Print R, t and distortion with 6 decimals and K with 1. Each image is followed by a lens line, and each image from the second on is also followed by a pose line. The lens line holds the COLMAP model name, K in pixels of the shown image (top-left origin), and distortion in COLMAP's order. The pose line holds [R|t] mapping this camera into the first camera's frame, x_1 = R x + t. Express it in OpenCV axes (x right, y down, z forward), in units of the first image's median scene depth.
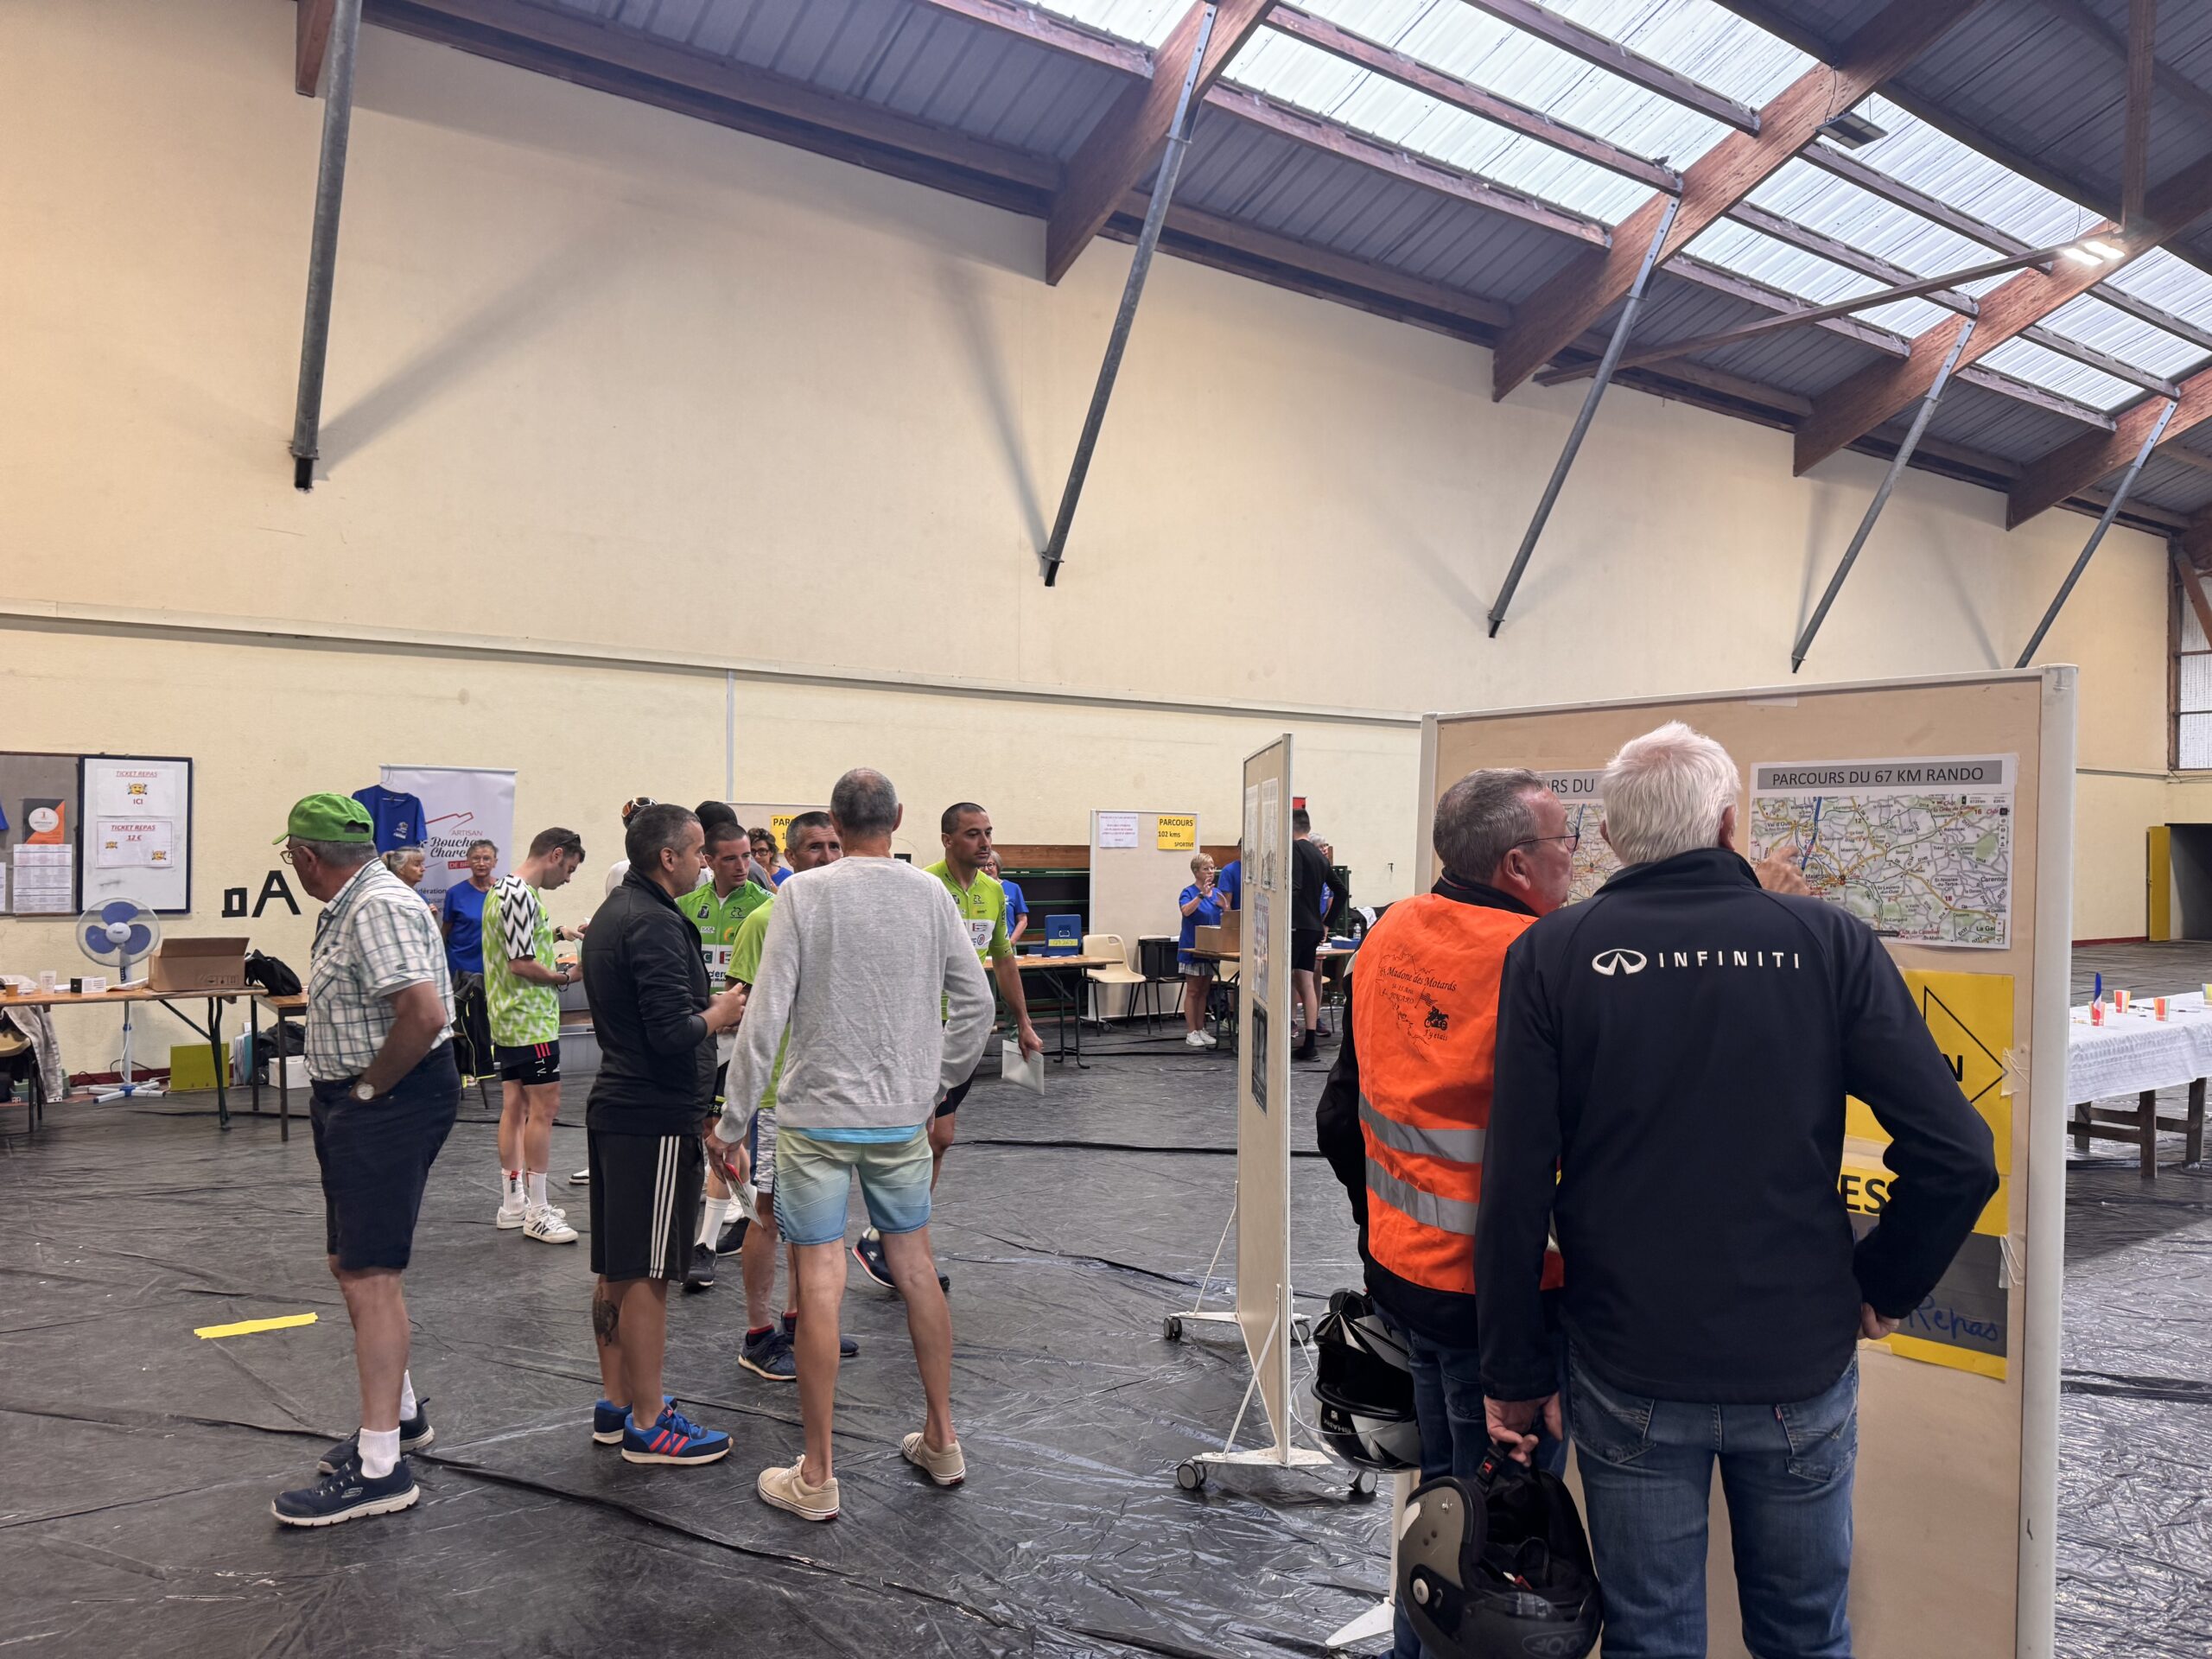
lens RADIAL K [[1569.2, 0, 1114.7], [0, 1569.2, 842.0], [0, 0, 1]] dist [0.053166, -0.056744]
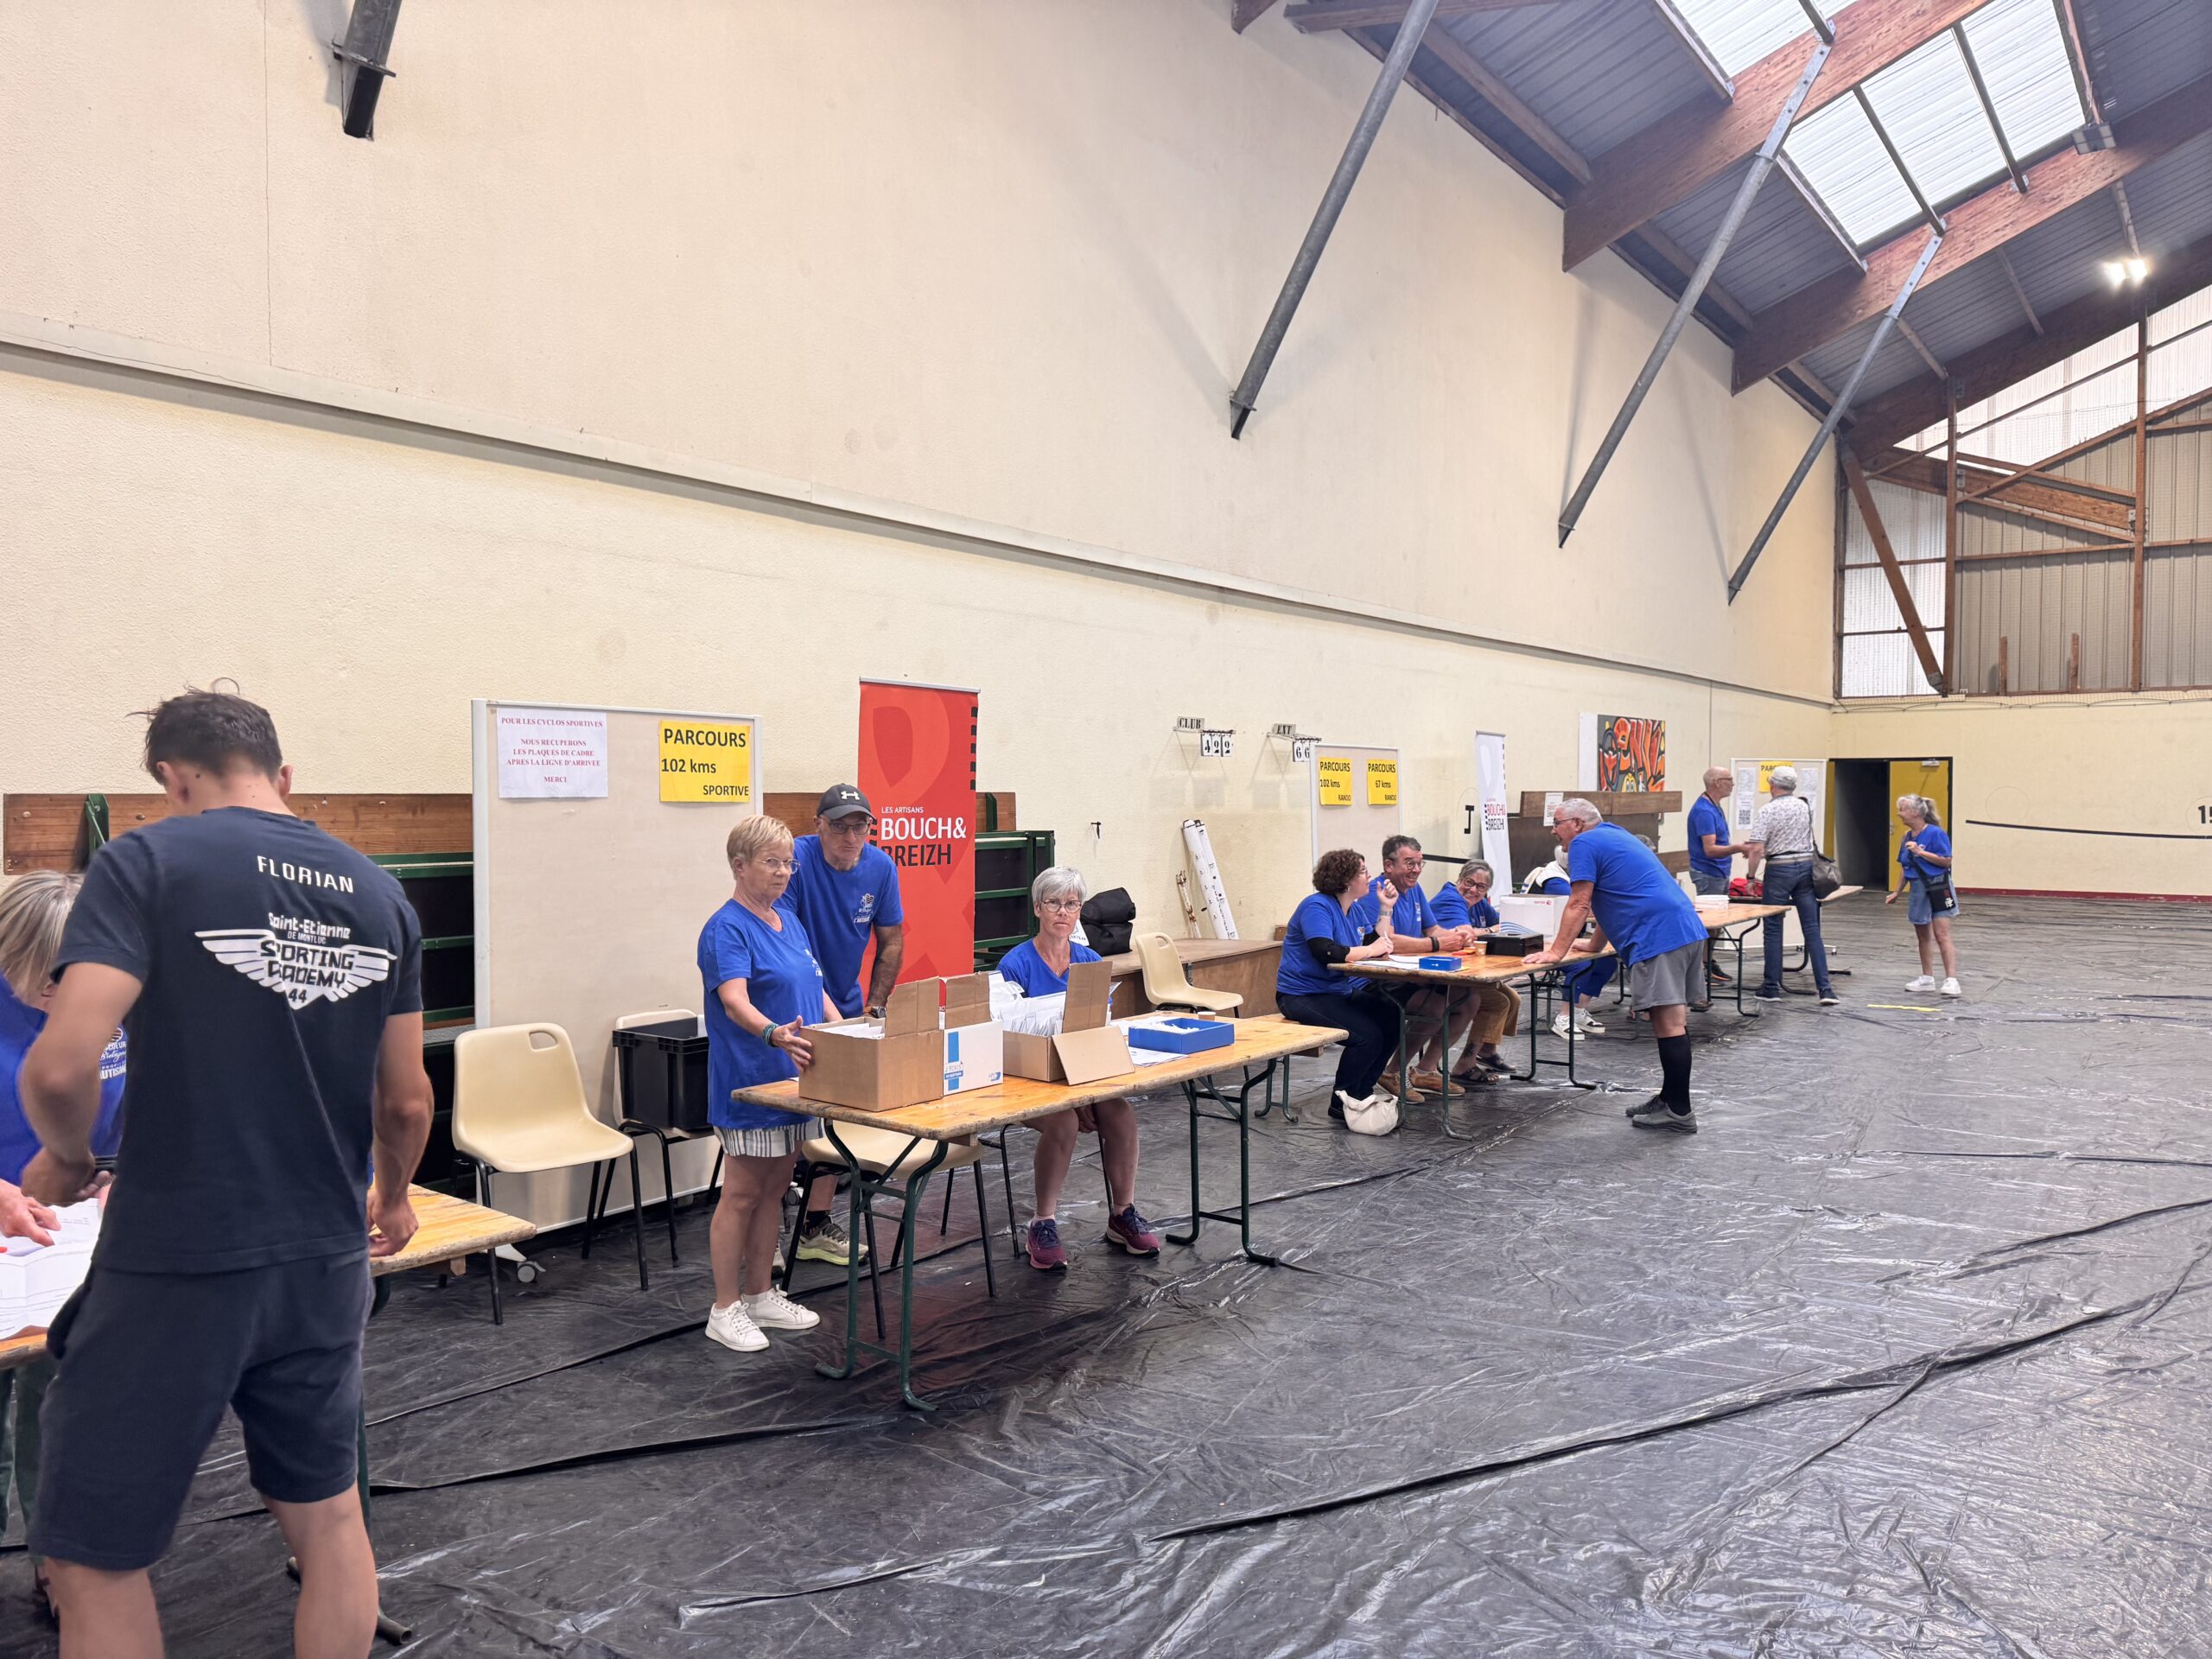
lens RADIAL K [[1581.8, 0, 1124.2], [0, 1581.8, 825.7], [0, 0, 1]] dist [0.078187, -0.066506]
pose [[0.947964, -0.014633, 0.318040, 0.007608], [0.007293, 0.999679, 0.024259, 0.001090], [-0.318293, -0.020677, 0.947767, 0.434514]]
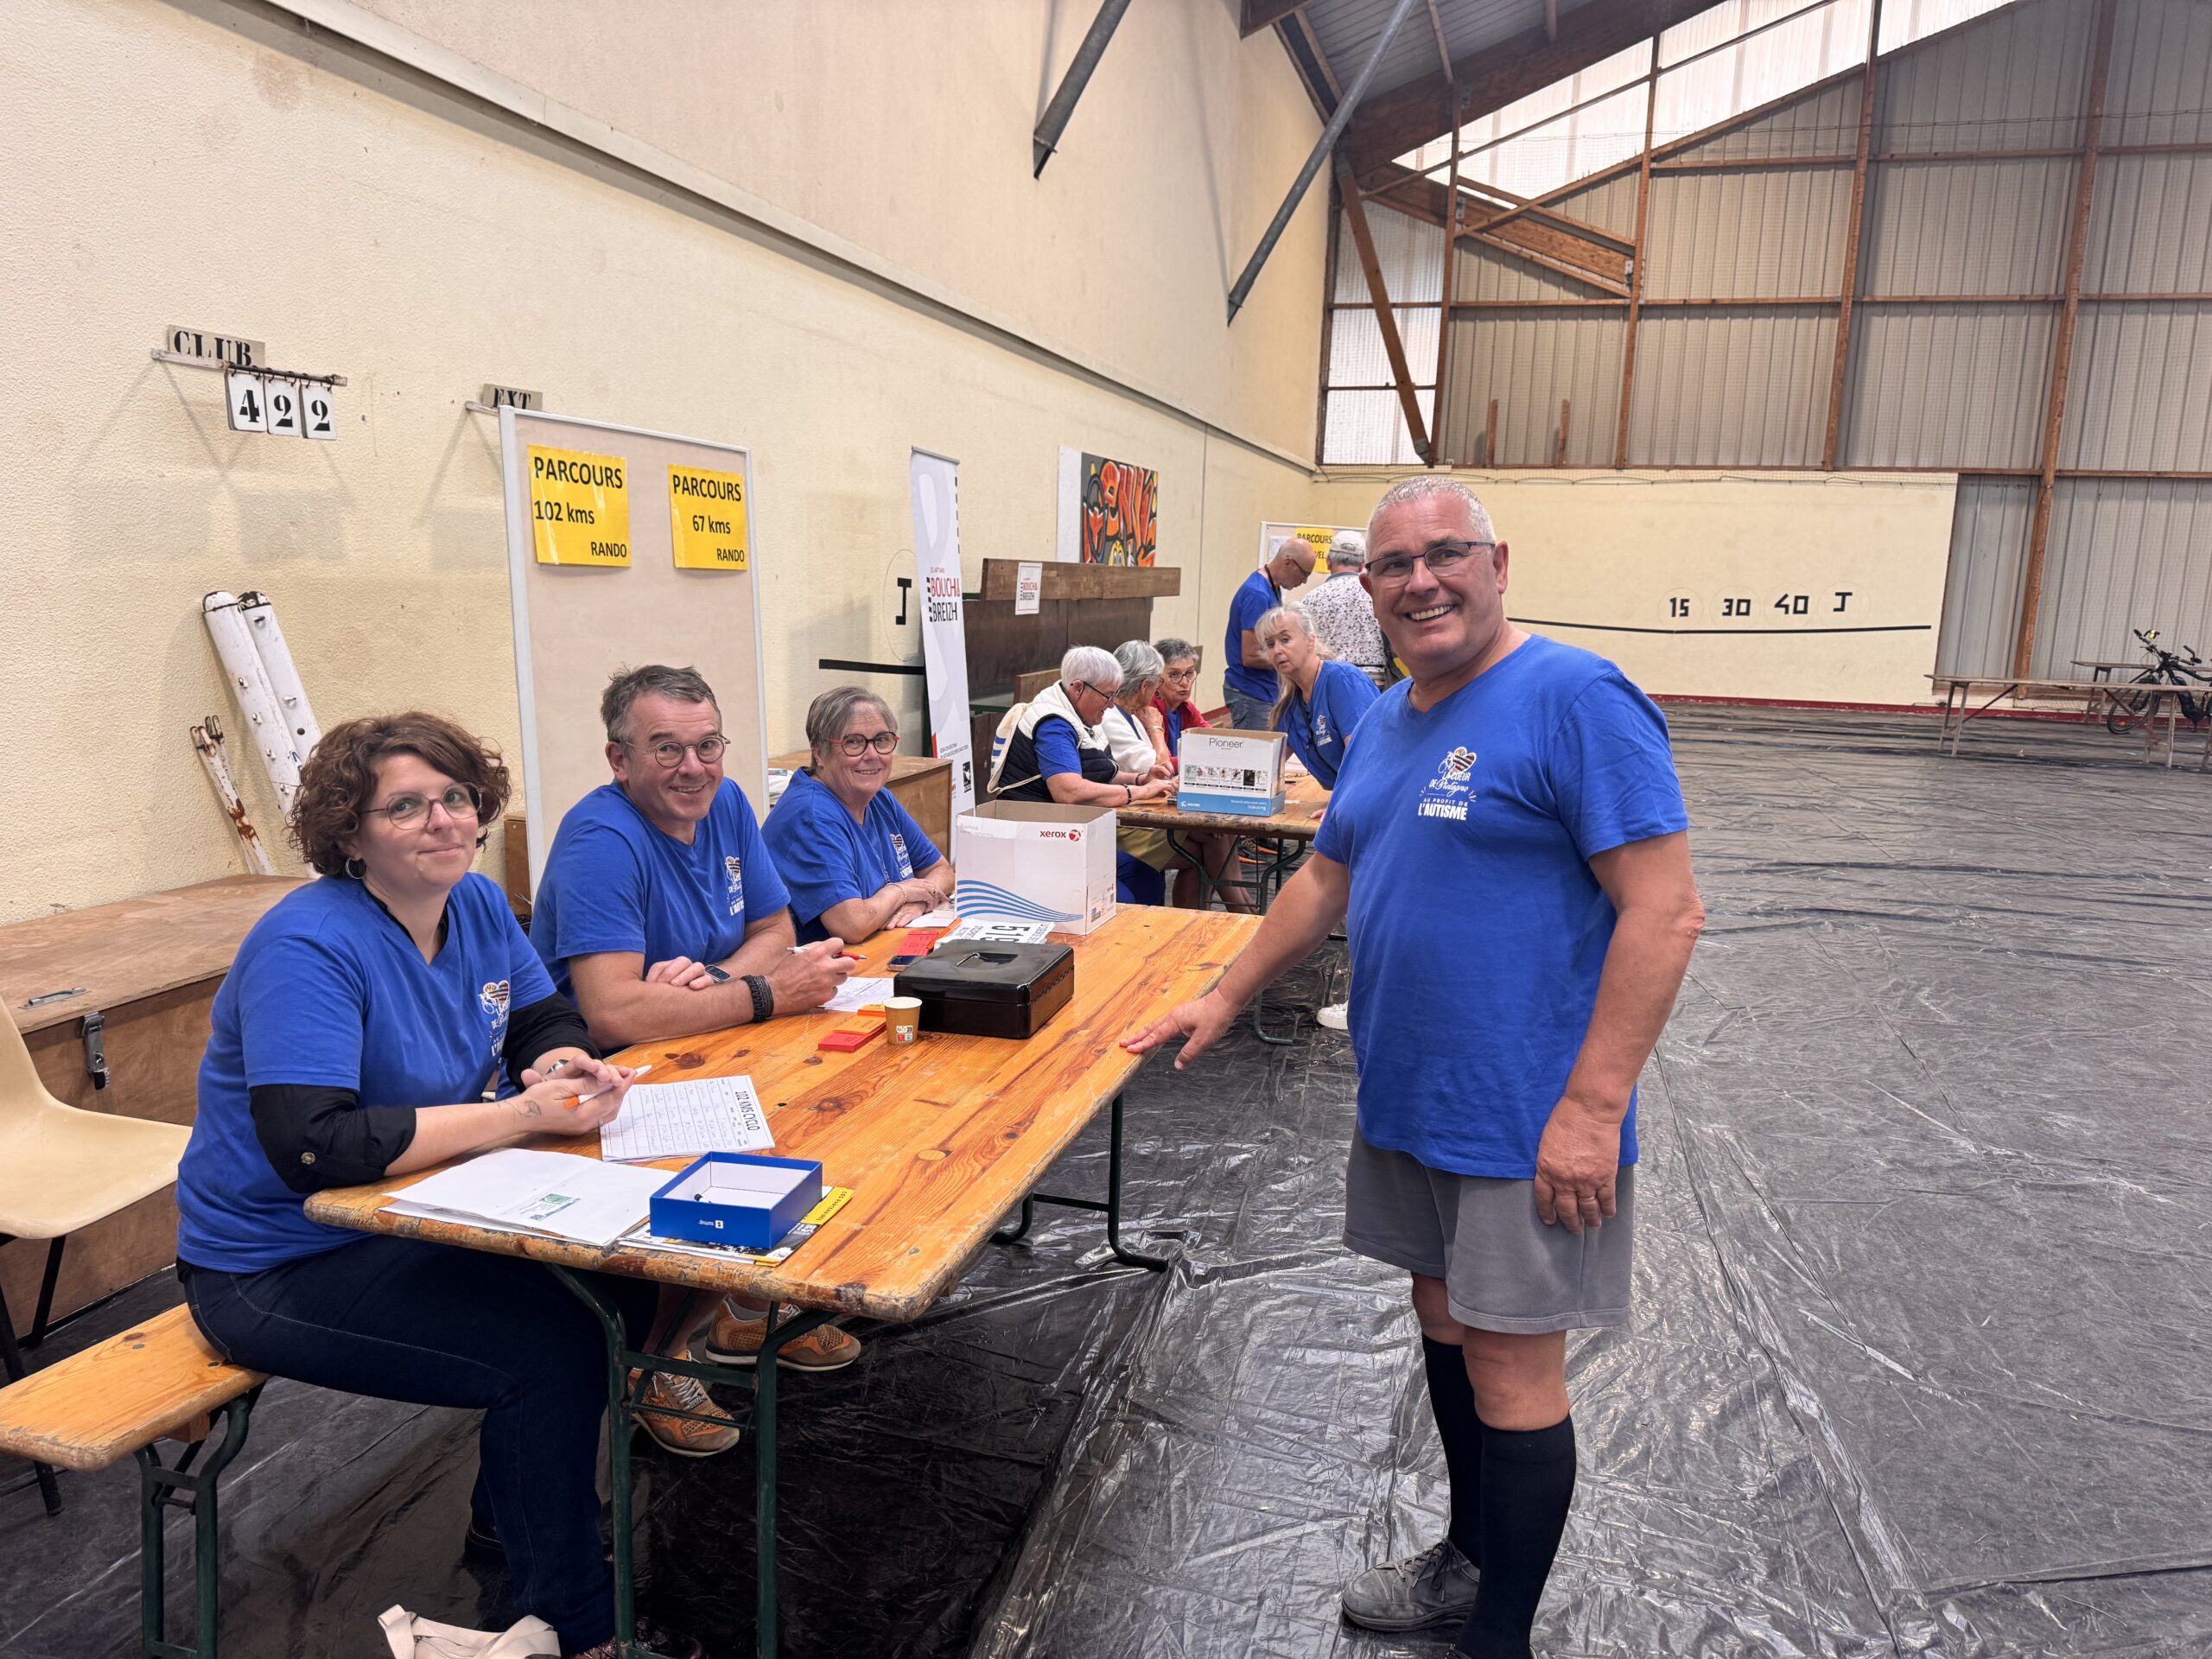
lens RADIAL K [[1569.2, 0, 1114.7], [0, 1569.2, 842.0], [0, 0, 1]] dist [0.053166, -0.056744]
pose [[0.786710, -0.089041, 0.610868, 0.164794], [-0.025423, 0.984030, 0.176175, 0.004783], [-0.616800, -0.154129, 0.771882, 0.692253]]
